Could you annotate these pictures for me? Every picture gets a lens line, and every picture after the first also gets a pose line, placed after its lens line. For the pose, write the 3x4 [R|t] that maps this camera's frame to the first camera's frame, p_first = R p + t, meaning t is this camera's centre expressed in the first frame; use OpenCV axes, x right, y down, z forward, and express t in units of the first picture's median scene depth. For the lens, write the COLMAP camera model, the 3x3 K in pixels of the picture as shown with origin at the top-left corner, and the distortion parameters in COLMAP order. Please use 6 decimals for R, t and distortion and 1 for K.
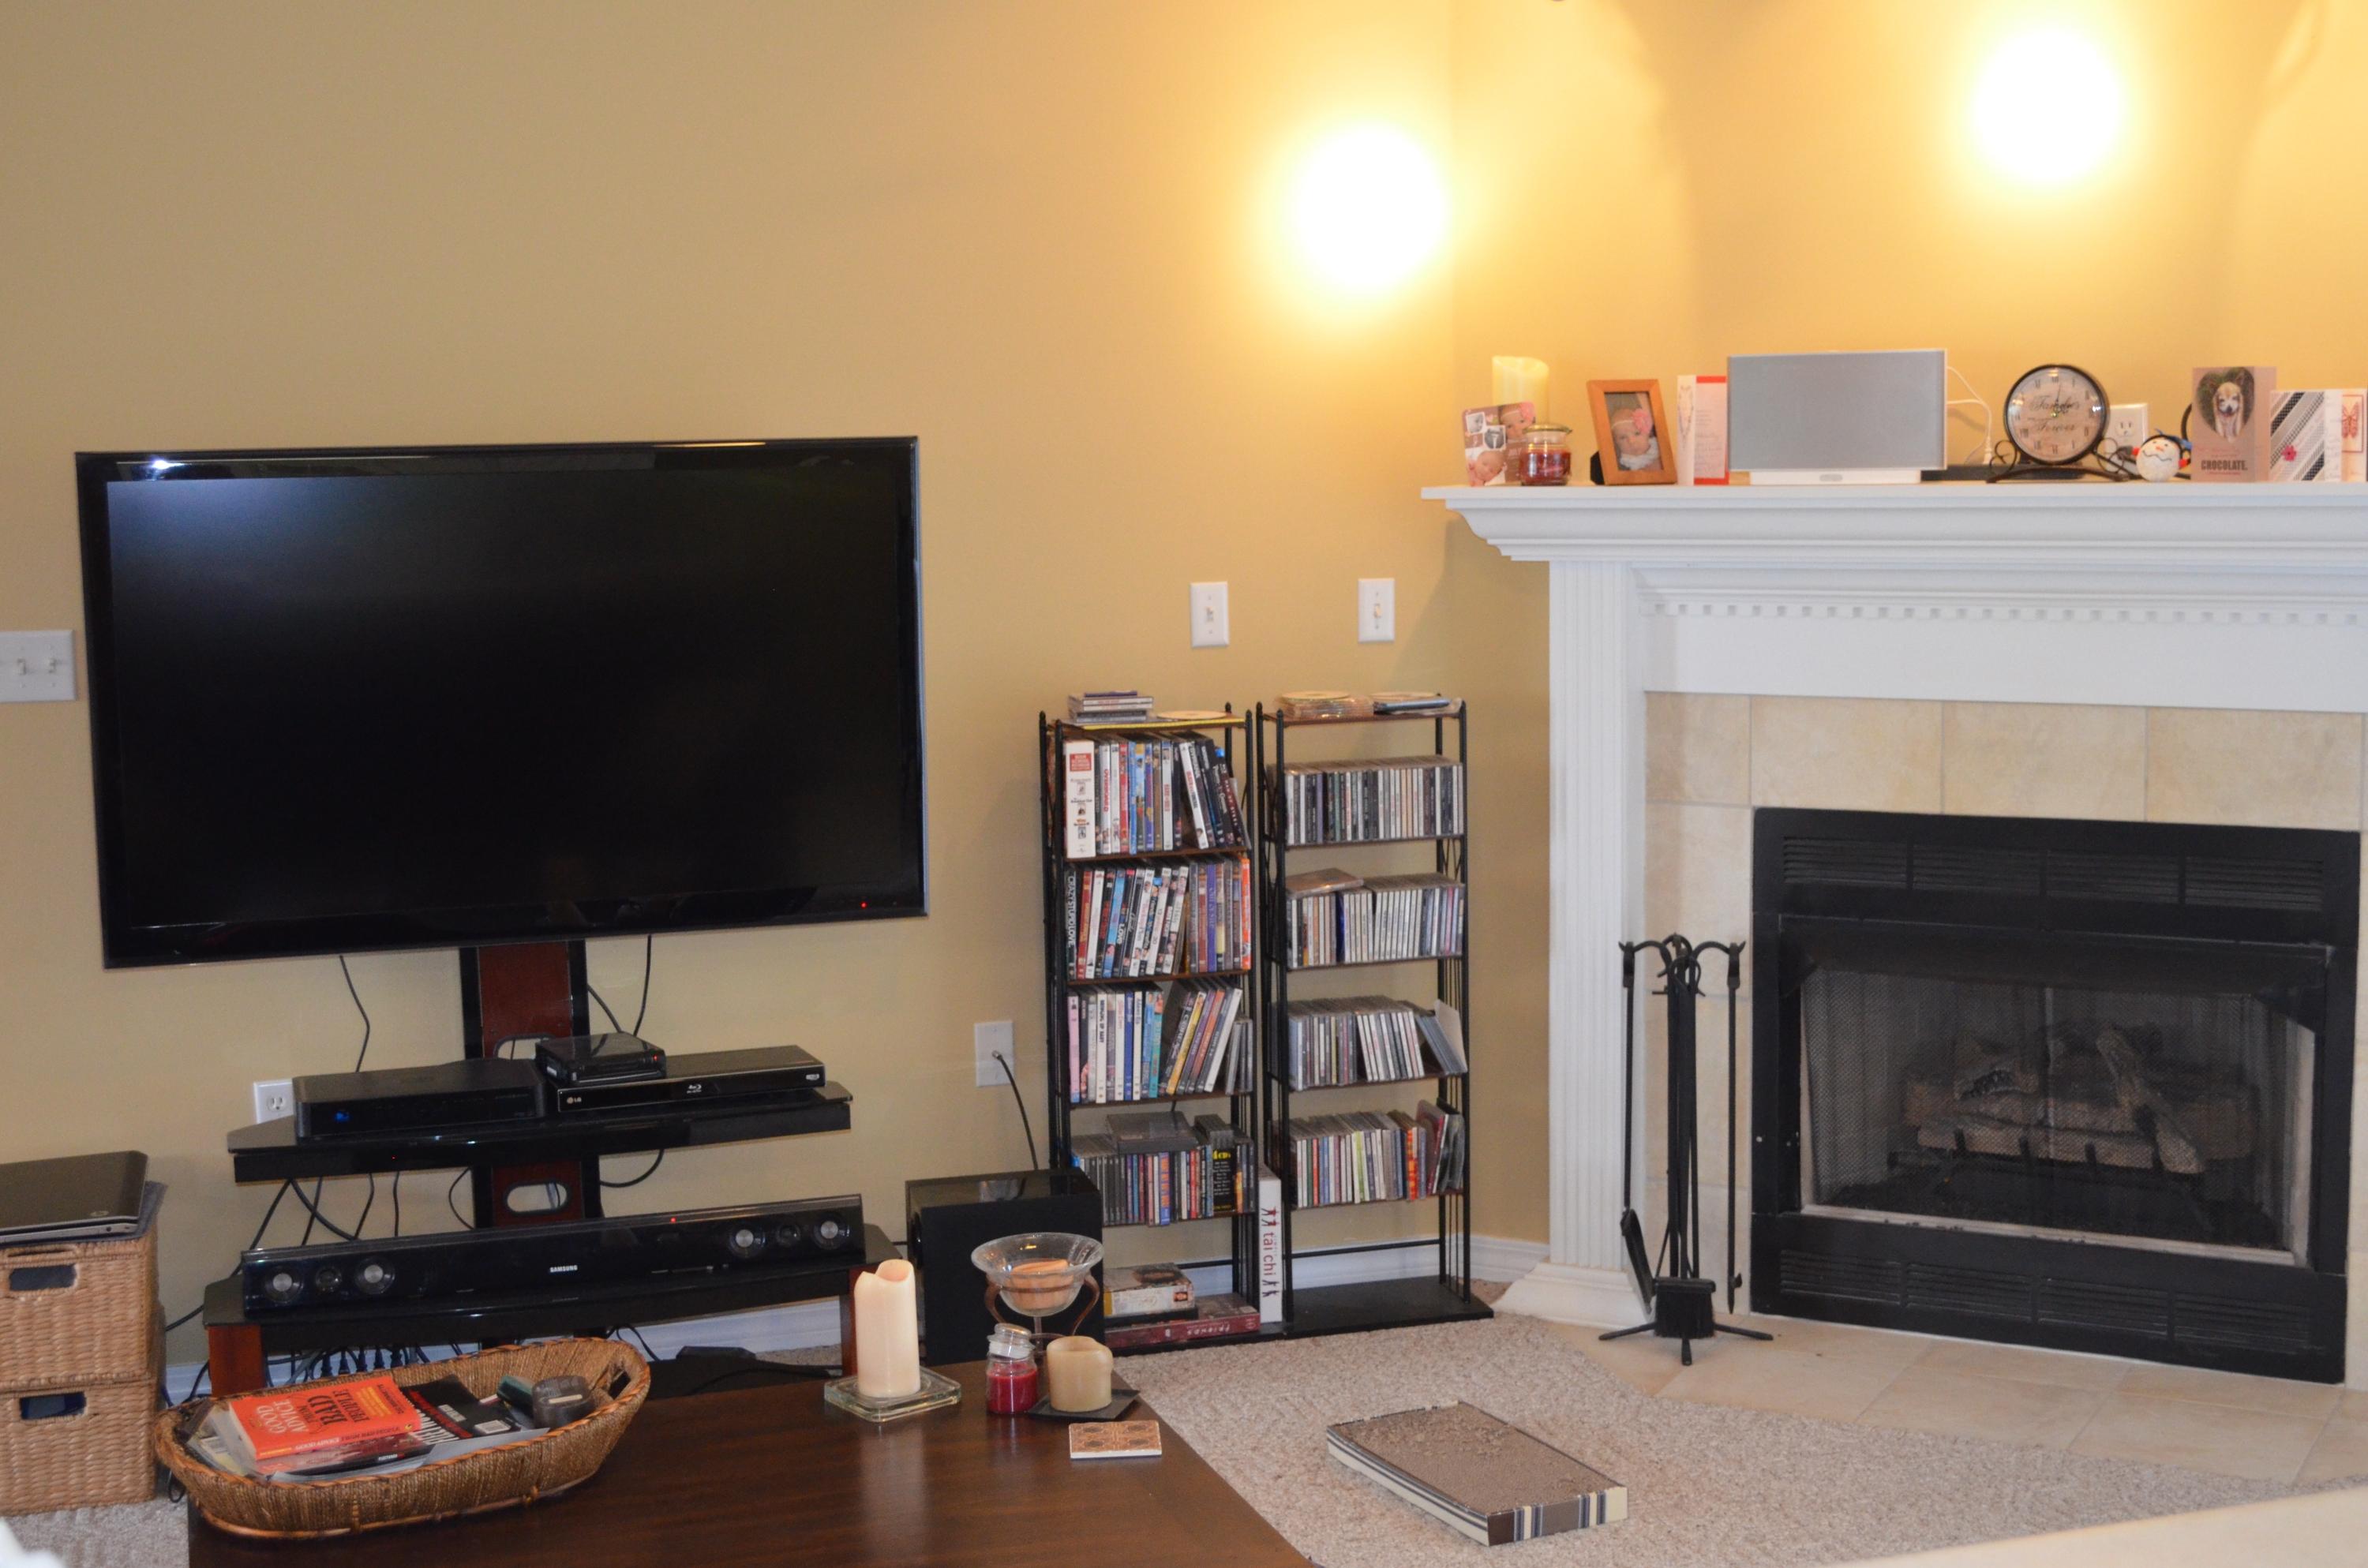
lens RADIAL K [[3157.2, 0, 1184.4], [0, 3157.2, 778.7], [0, 0, 1]] dist [-0.028835, 0.000000]
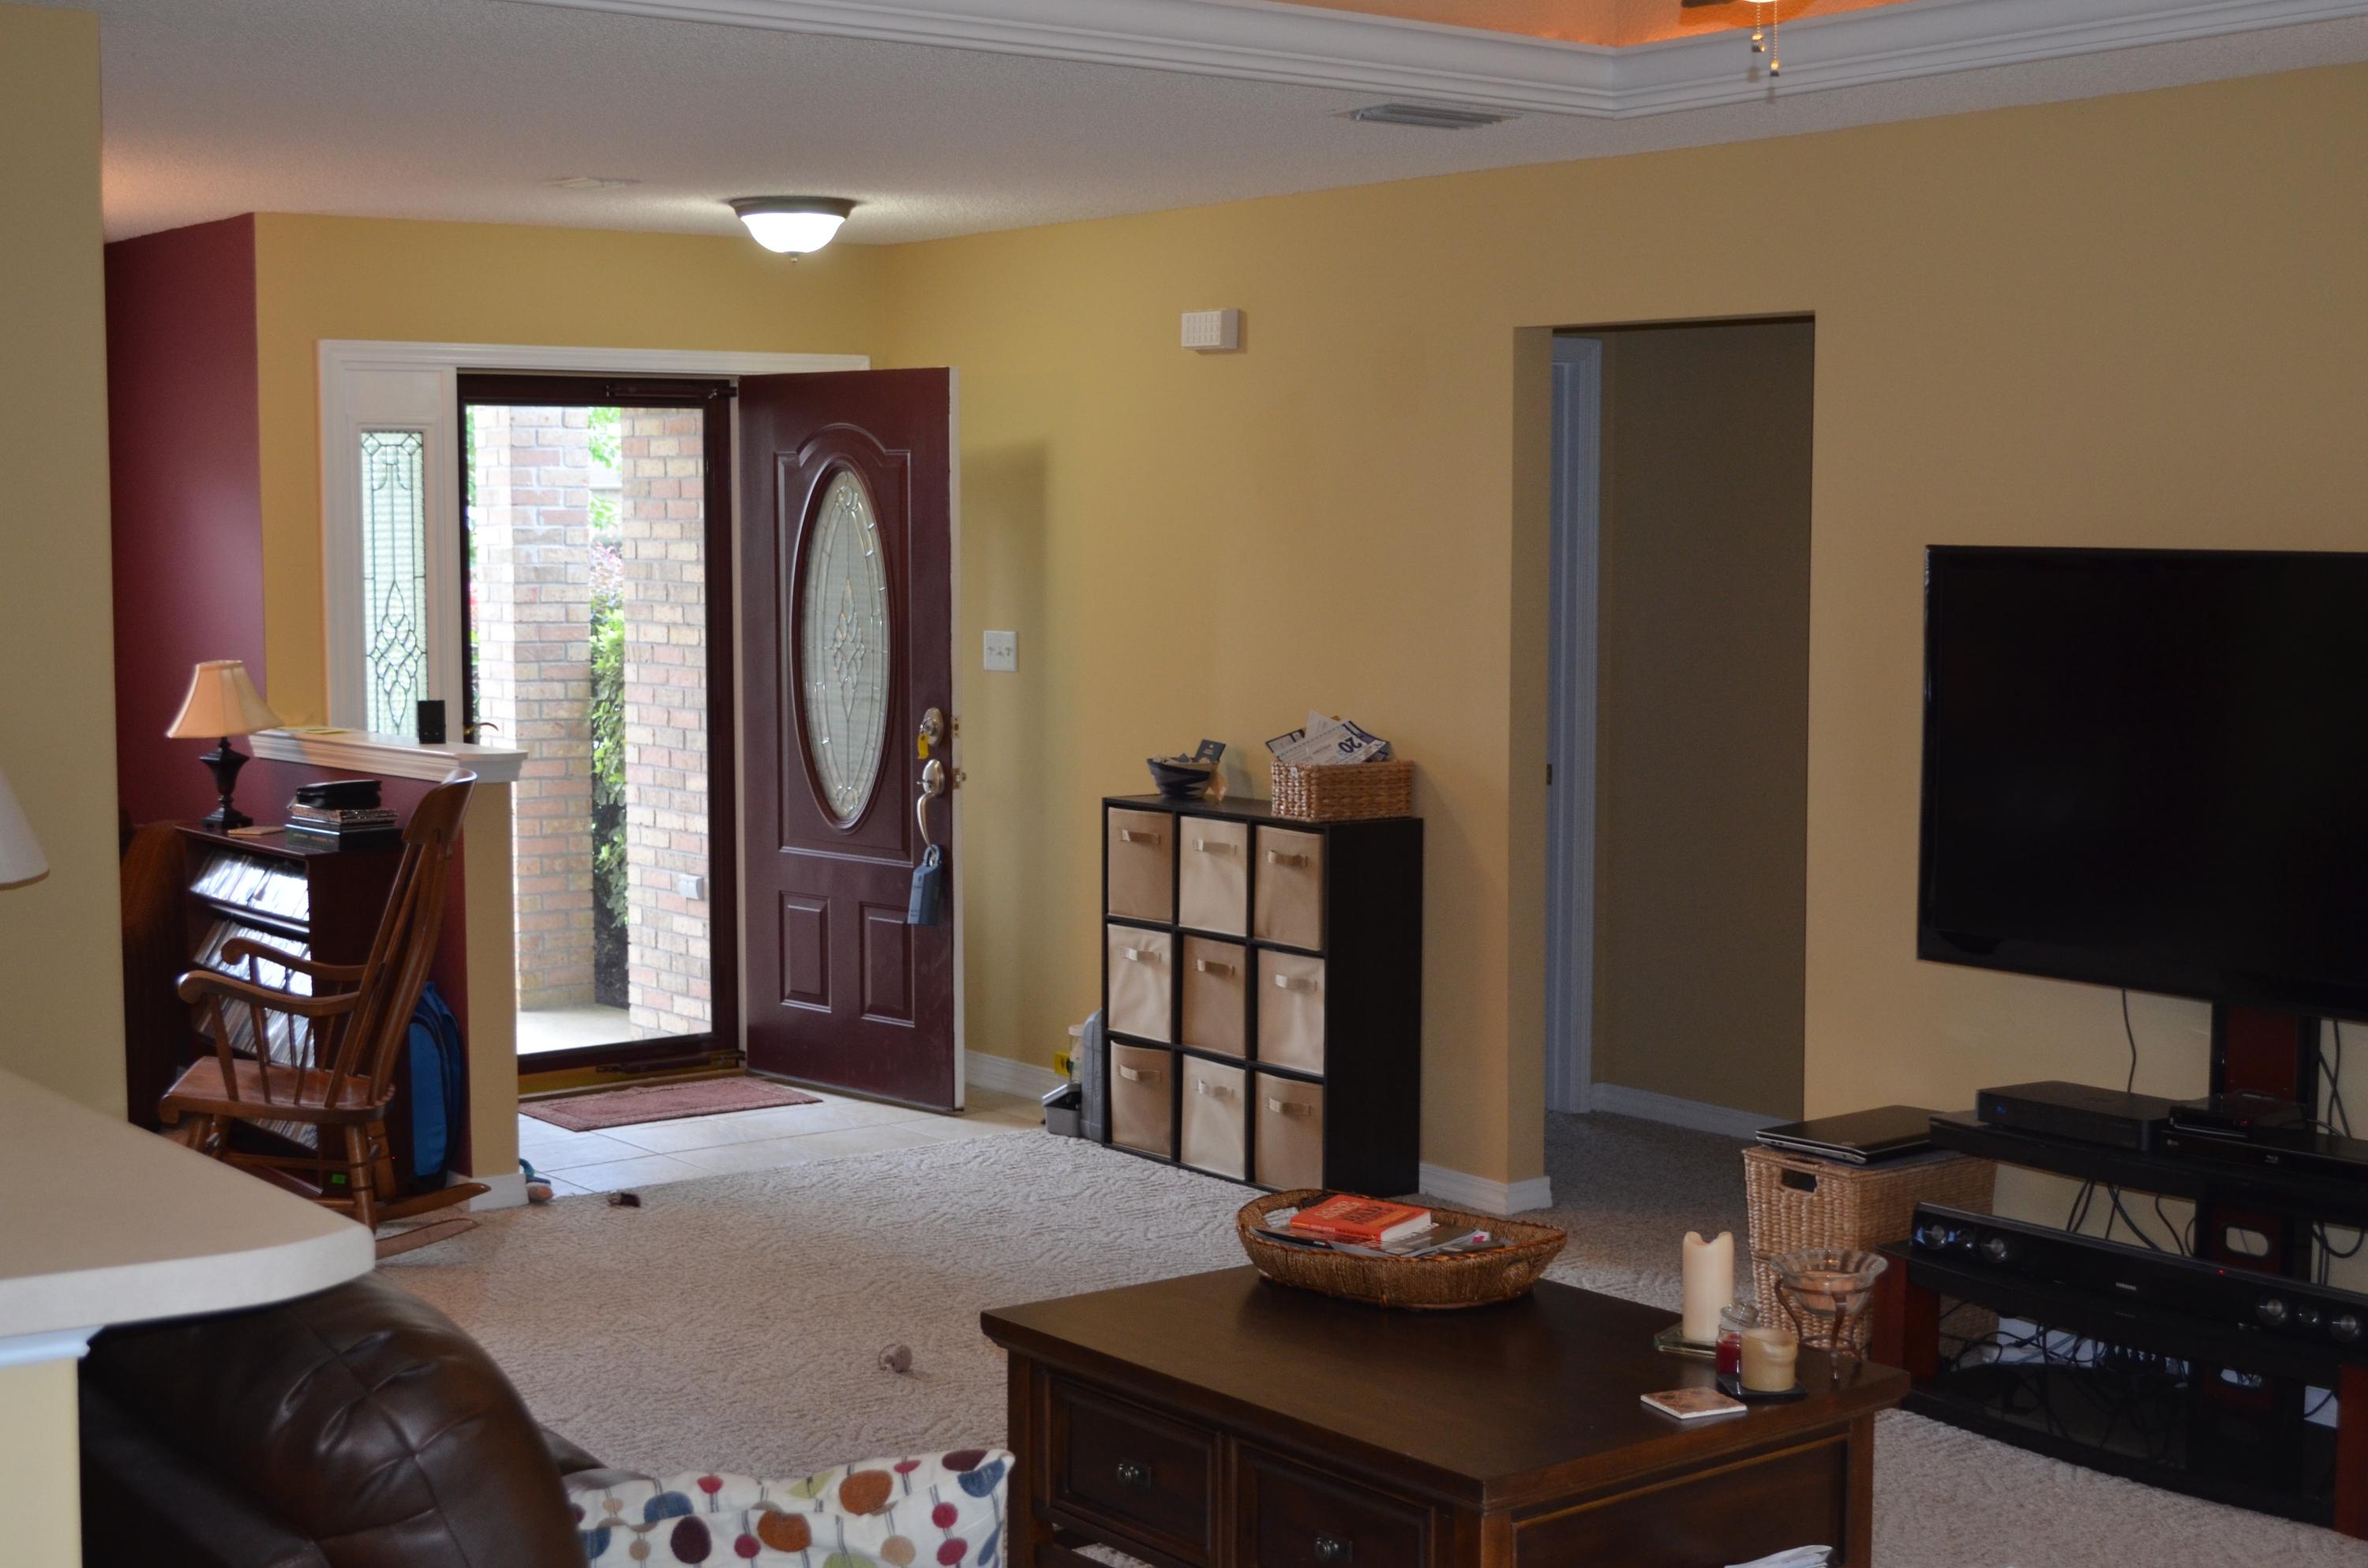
lens RADIAL K [[3157.2, 0, 1184.9], [0, 3157.2, 783.6], [0, 0, 1]] dist [-0.028835, 0.000000]
pose [[0.336053, 0.094551, -0.937085, 0.659158], [-0.120183, 0.991120, 0.056904, -0.041004], [0.934144, 0.093499, 0.344433, 0.263014]]
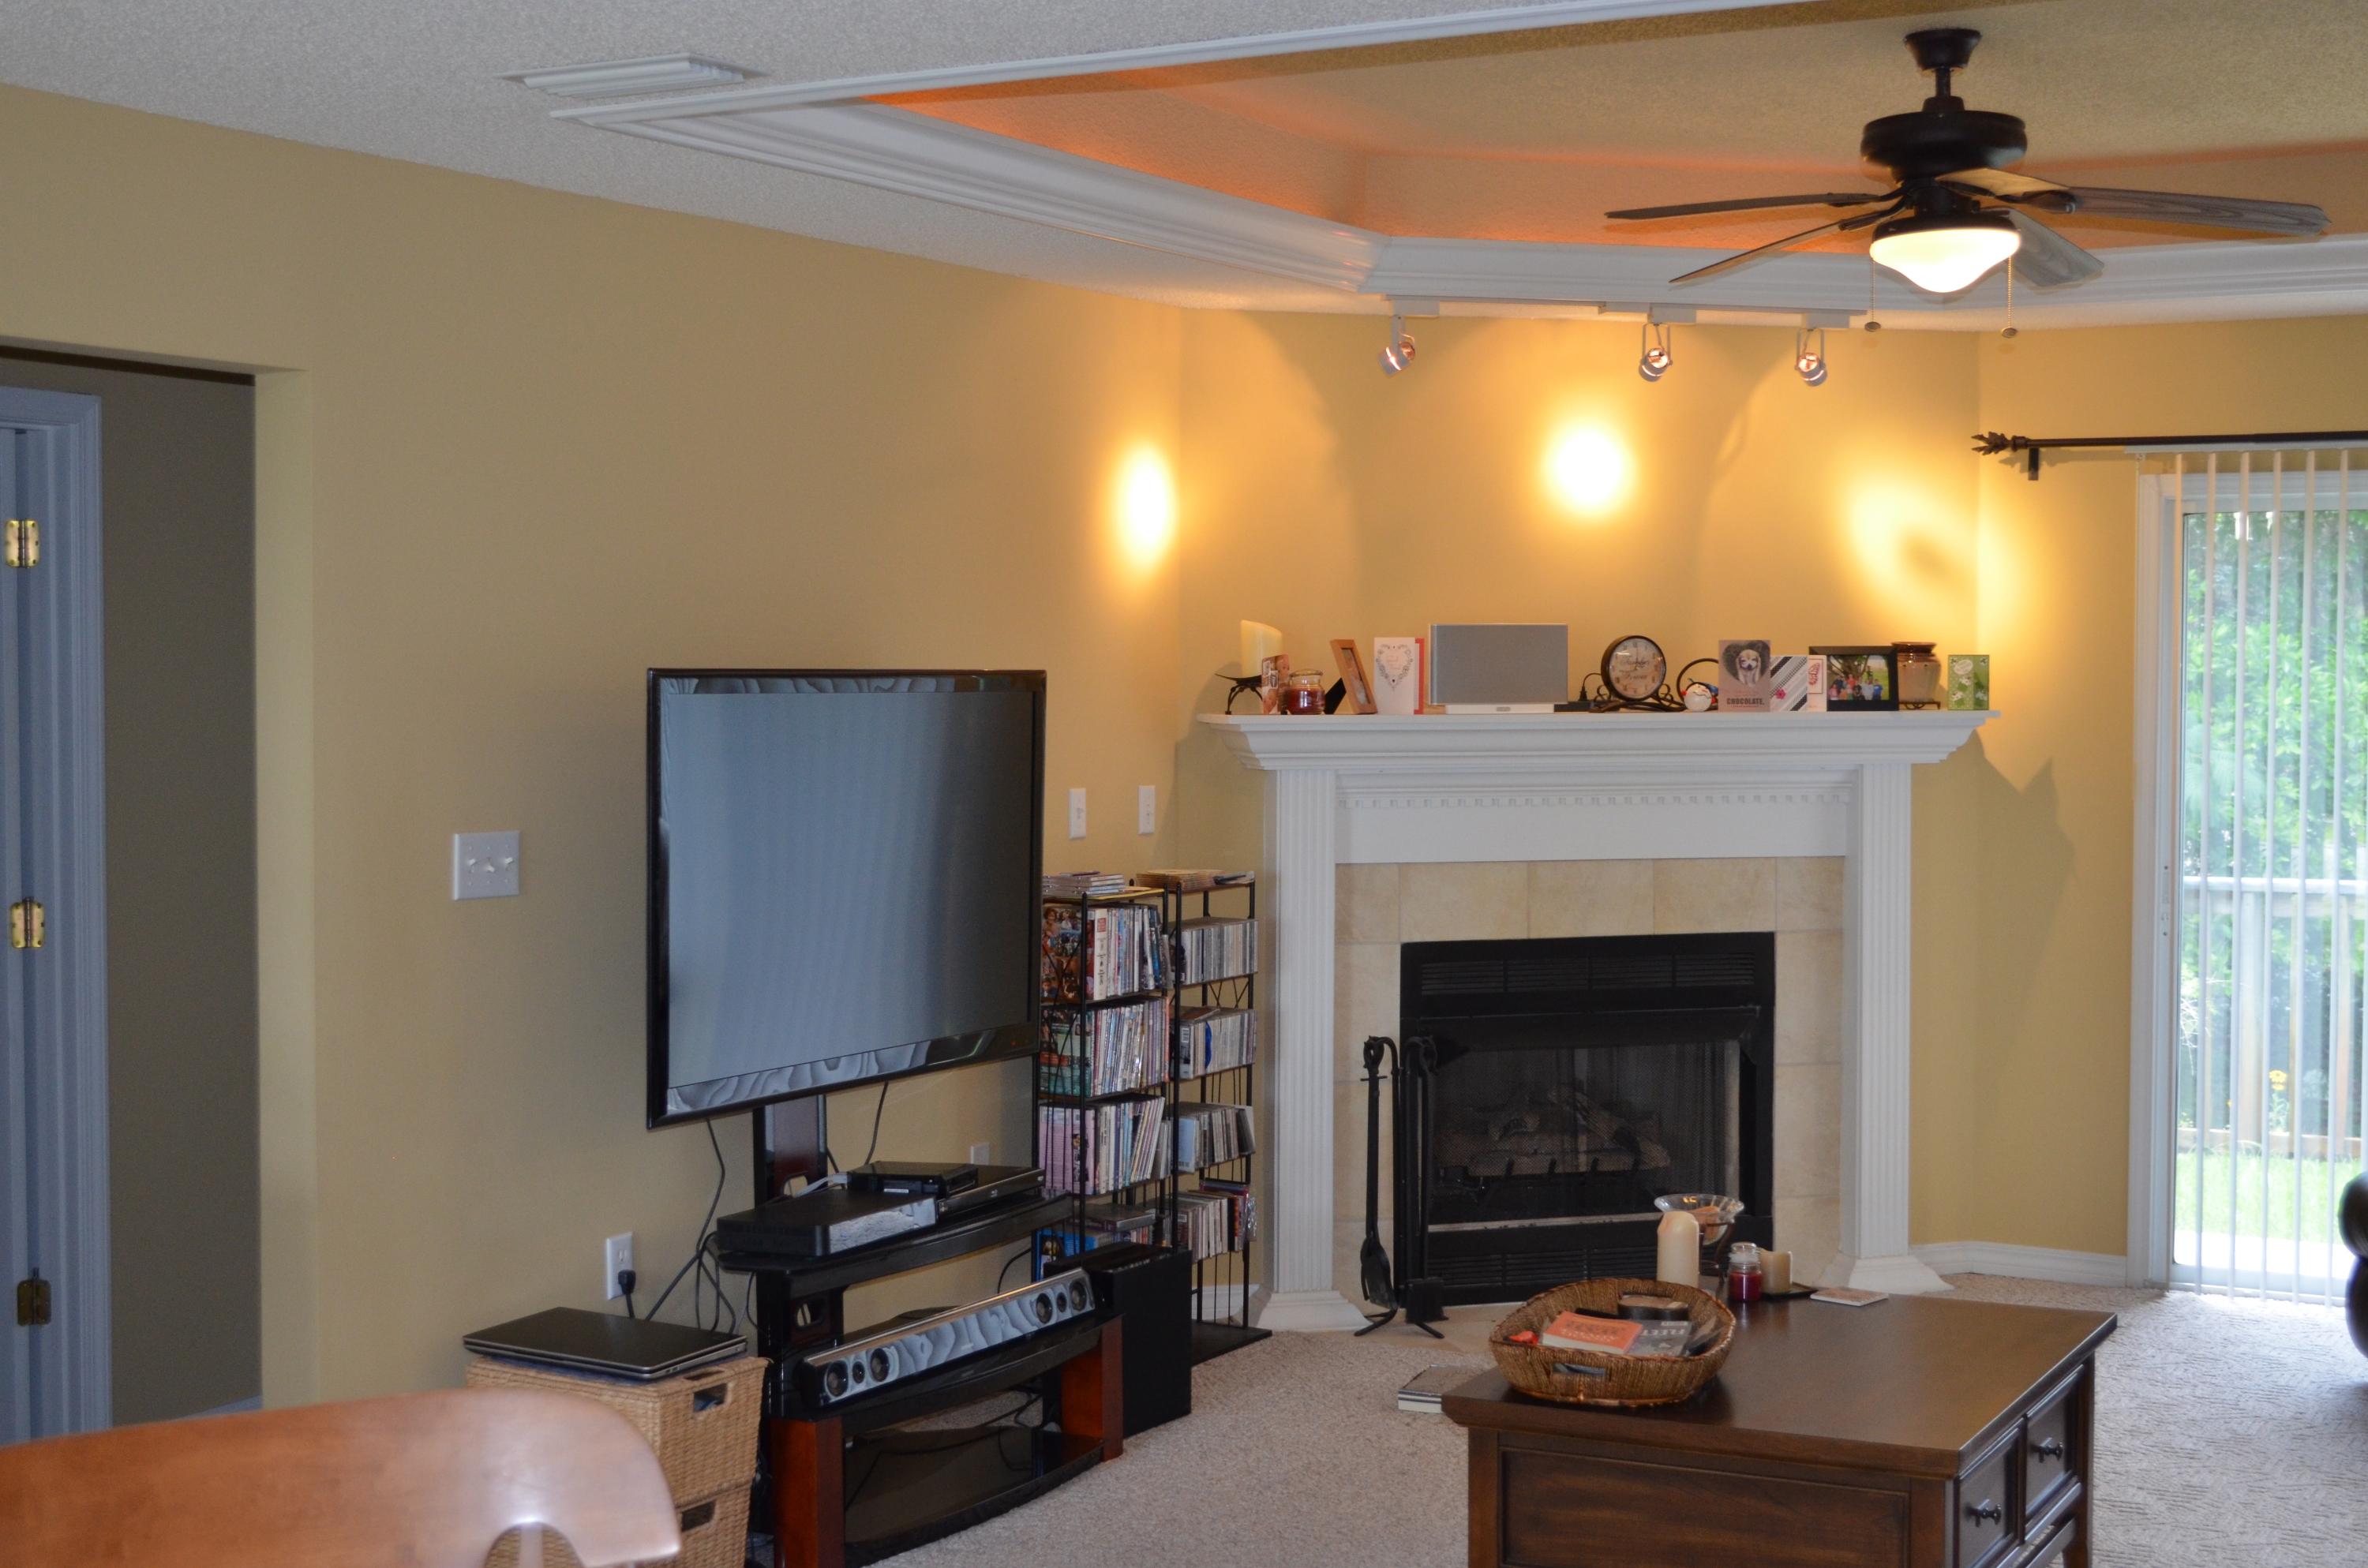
lens RADIAL K [[3157.2, 0, 1184.8], [0, 3157.2, 790.2], [0, 0, 1]] dist [-0.028835, 0.000000]
pose [[0.729226, -0.009925, 0.684201, -0.885087], [0.066289, 0.996217, -0.056200, 0.014388], [-0.681055, 0.086338, 0.727125, 0.036413]]
